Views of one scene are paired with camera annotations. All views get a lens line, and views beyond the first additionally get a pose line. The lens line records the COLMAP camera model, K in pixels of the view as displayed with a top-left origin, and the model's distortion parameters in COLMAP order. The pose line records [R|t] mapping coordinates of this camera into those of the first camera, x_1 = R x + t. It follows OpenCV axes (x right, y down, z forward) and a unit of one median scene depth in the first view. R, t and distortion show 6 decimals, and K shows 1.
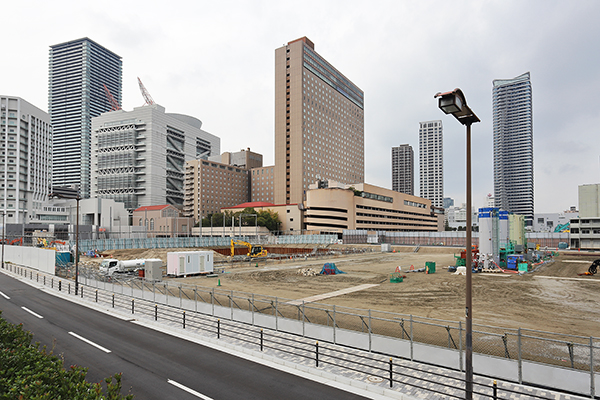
lens RADIAL K [[379.1, 0, 299.6], [0, 379.1, 225.6], [0, 0, 1]] dist [-0.001643, -0.000915]
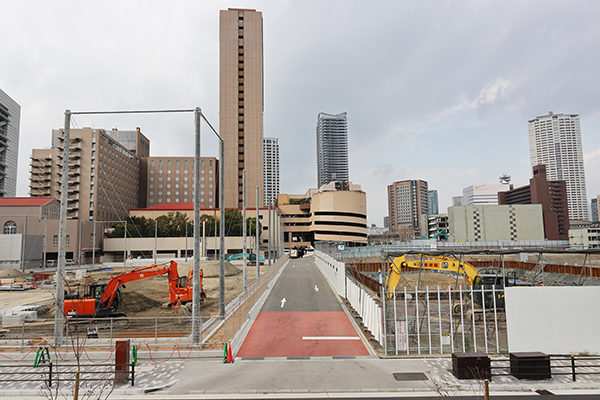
lens RADIAL K [[365.9, 0, 299.0], [0, 365.9, 211.0], [0, 0, 1]] dist [-0.002390, -0.000106]
pose [[0.763862, 0.049288, 0.643495, -0.352569], [0.001781, 0.996915, -0.078472, 0.006503], [-0.645378, 0.061087, 0.761417, 0.300951]]
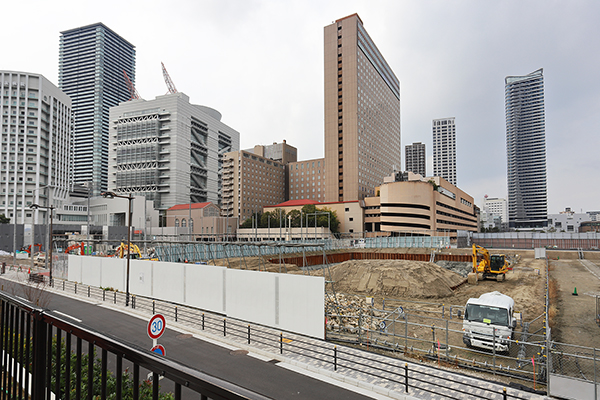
lens RADIAL K [[386.8, 0, 299.1], [0, 386.8, 218.7], [0, 0, 1]] dist [-0.006060, 0.002085]
pose [[0.999987, -0.003985, 0.003304, -0.120263], [0.004060, 0.999722, -0.023232, 0.002385], [-0.003211, 0.023245, 0.999725, 0.103952]]
